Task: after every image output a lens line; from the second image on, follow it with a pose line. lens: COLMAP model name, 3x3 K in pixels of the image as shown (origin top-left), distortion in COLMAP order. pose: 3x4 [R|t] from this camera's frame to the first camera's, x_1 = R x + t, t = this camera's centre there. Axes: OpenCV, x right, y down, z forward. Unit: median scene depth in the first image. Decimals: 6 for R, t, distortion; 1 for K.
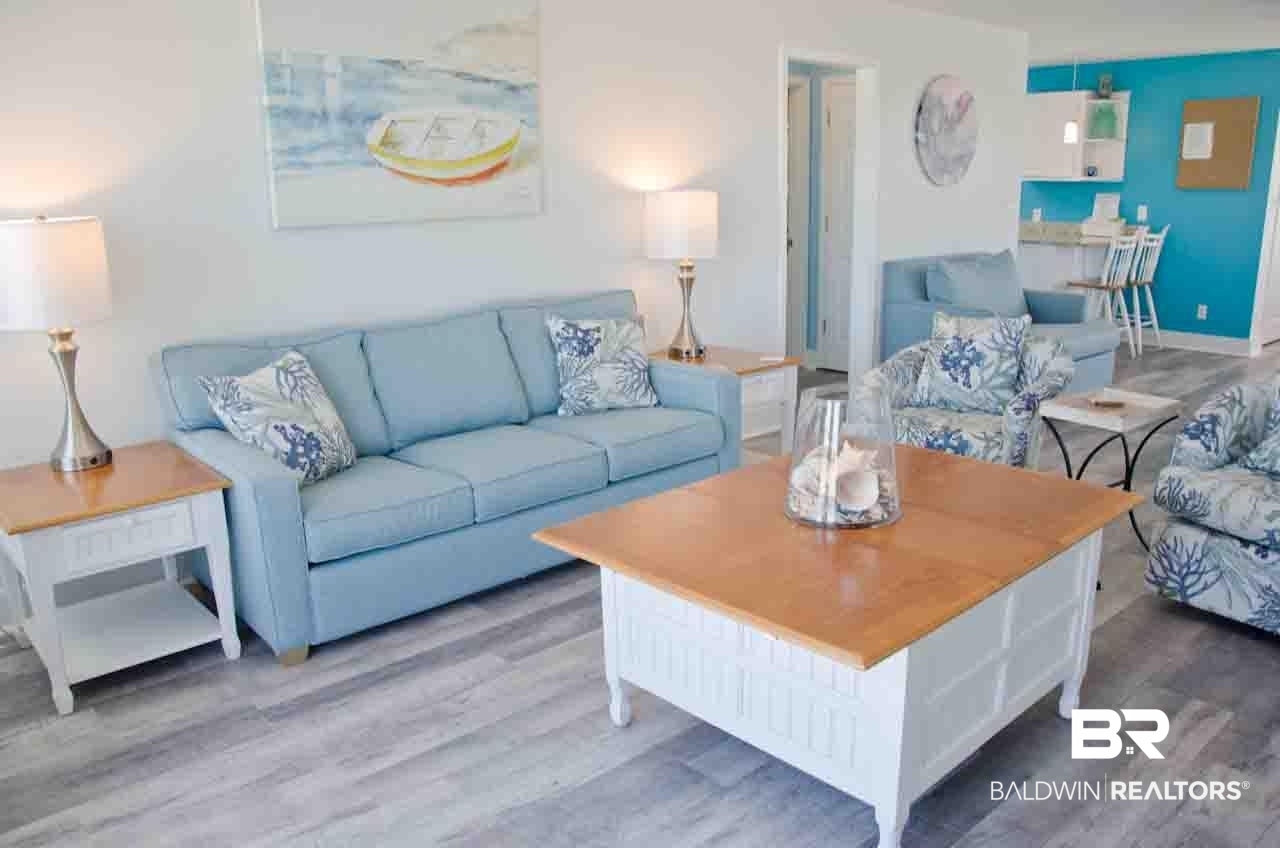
lens RADIAL K [[1003.0, 0, 650.6], [0, 1003.0, 435.5], [0, 0, 1]] dist [-0.149920, 0.094026]
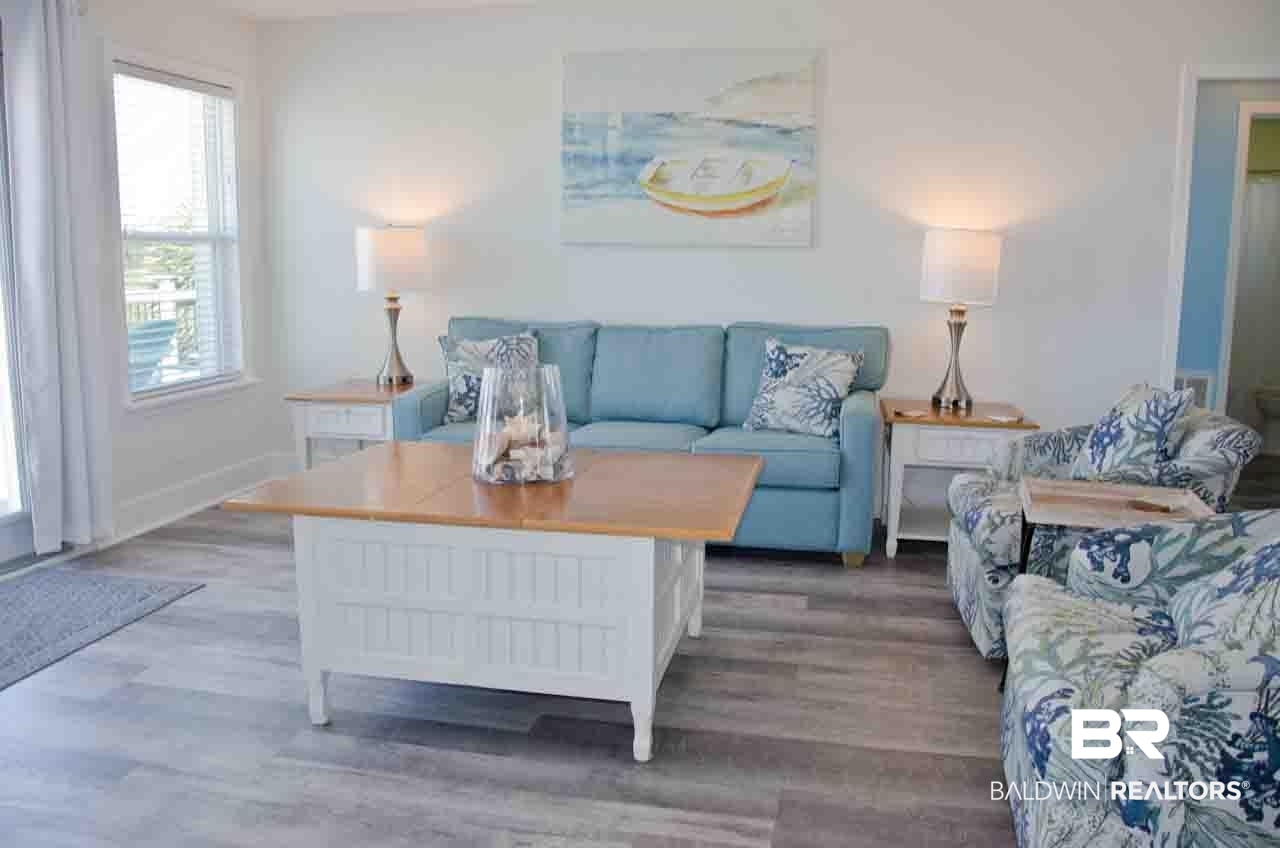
lens RADIAL K [[1003.0, 0, 635.1], [0, 1003.0, 430.1], [0, 0, 1]] dist [-0.149920, 0.094026]
pose [[0.588870, 0.156815, -0.792869, 0.718322], [-0.225156, 0.973991, 0.025413, -0.019039], [0.776233, 0.163554, 0.608862, 0.263169]]
